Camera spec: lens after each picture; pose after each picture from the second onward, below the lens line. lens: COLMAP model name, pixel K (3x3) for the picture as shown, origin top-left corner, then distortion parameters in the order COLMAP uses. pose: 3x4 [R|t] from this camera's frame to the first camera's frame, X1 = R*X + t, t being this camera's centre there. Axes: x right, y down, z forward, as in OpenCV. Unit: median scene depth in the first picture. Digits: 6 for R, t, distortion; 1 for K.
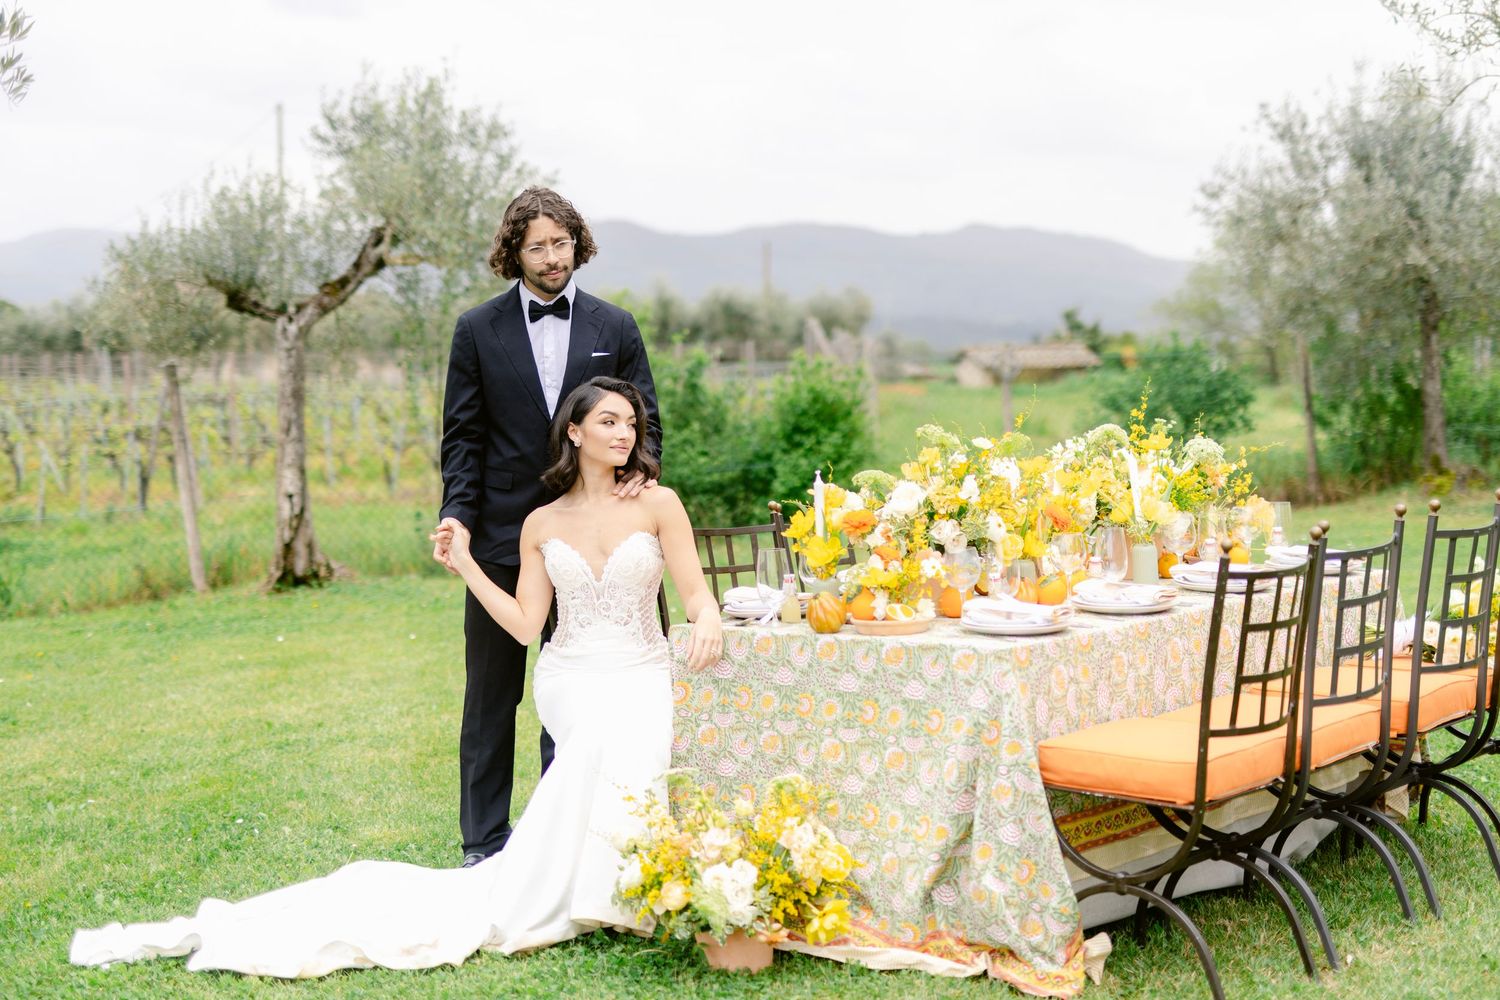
lens RADIAL K [[2167.7, 0, 772.6], [0, 2167.7, 496.3], [0, 0, 1]] dist [0.005933, 0.015554]
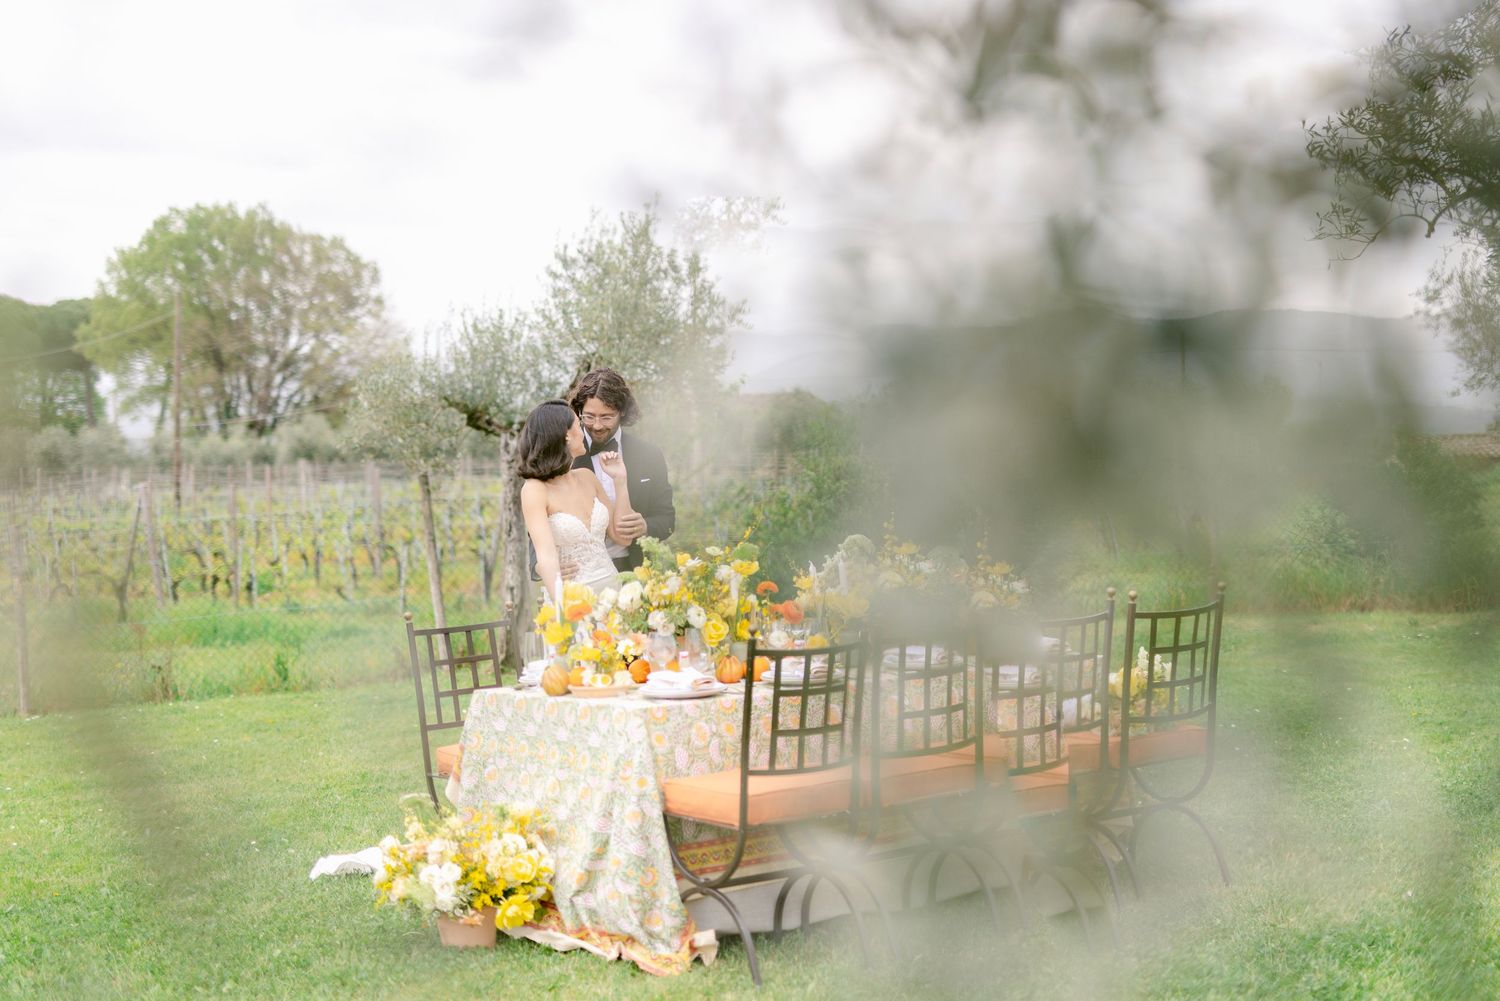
lens RADIAL K [[2167.7, 0, 772.6], [0, 2167.7, 496.8], [0, 0, 1]] dist [0.005933, 0.015554]
pose [[0.977403, -0.005072, -0.211323, 0.427163], [-0.003944, 0.999101, -0.042220, -0.002770], [0.211347, 0.042100, 0.976504, -0.258252]]
